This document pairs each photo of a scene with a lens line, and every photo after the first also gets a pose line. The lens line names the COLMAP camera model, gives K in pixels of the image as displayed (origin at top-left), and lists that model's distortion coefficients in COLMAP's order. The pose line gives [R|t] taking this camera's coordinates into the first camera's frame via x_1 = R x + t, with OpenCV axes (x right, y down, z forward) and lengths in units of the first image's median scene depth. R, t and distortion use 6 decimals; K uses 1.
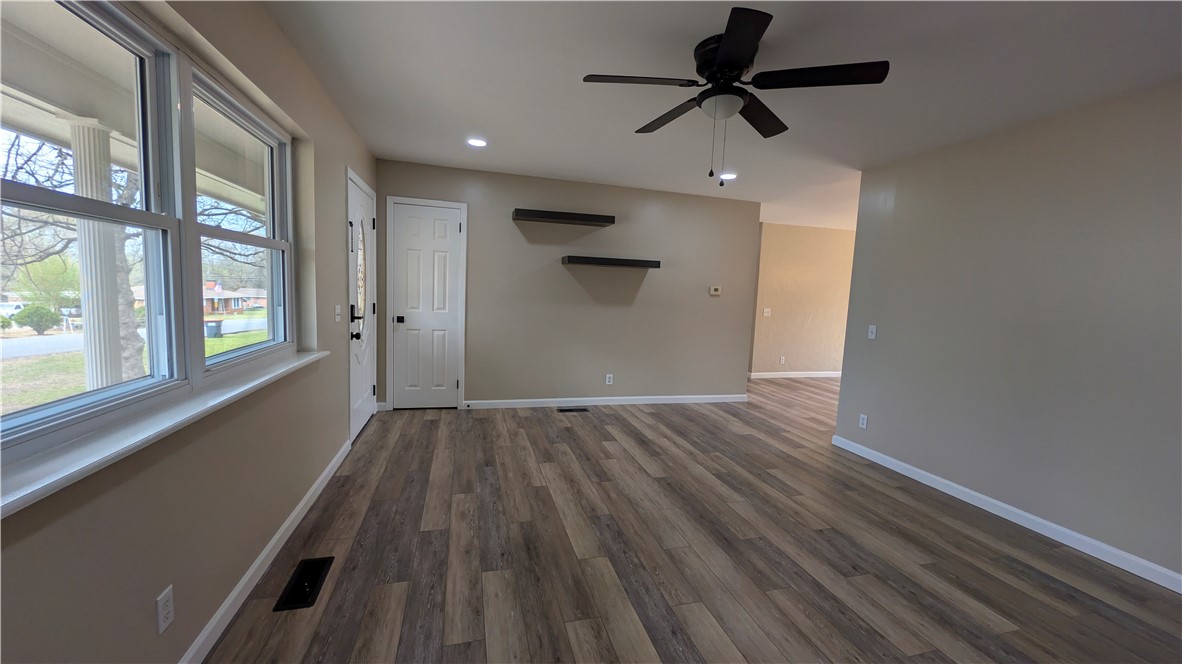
lens RADIAL K [[453.2, 0, 593.5], [0, 453.2, 331.5], [0, 0, 1]] dist [0.000464, 0.000100]
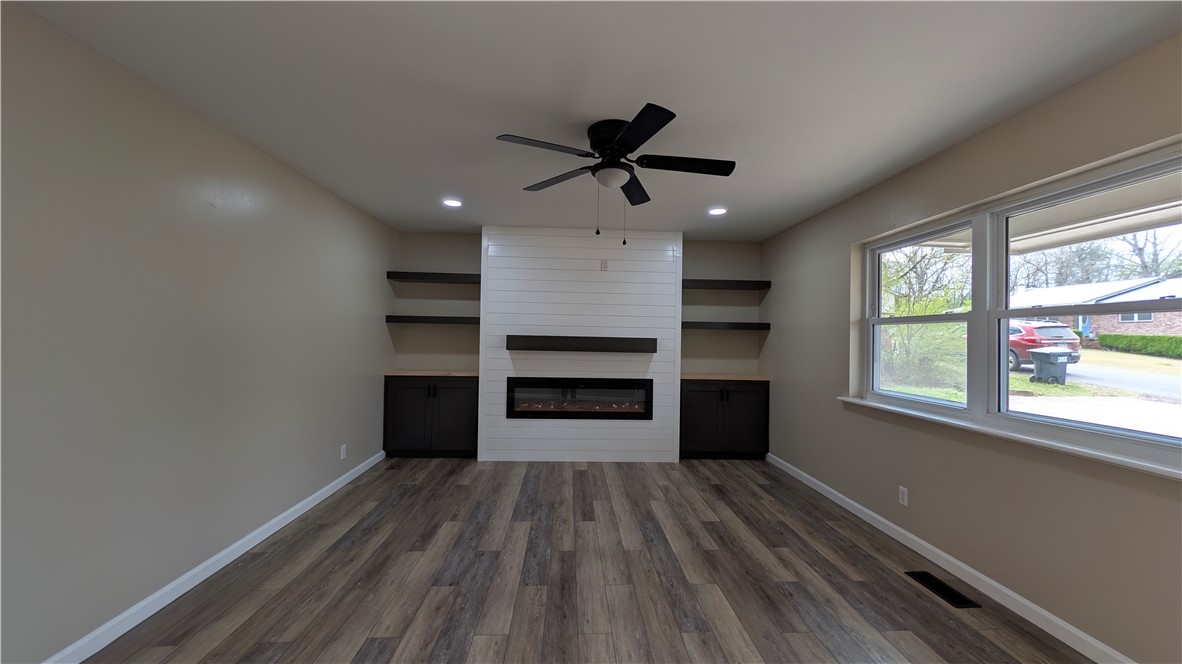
lens RADIAL K [[453.2, 0, 593.5], [0, 453.2, 331.5], [0, 0, 1]] dist [0.000464, 0.000100]
pose [[-0.974310, -0.054797, 0.218445, 0.051405], [-0.037075, 0.995740, 0.084419, -0.192068], [-0.222140, 0.074152, -0.972191, 2.103907]]
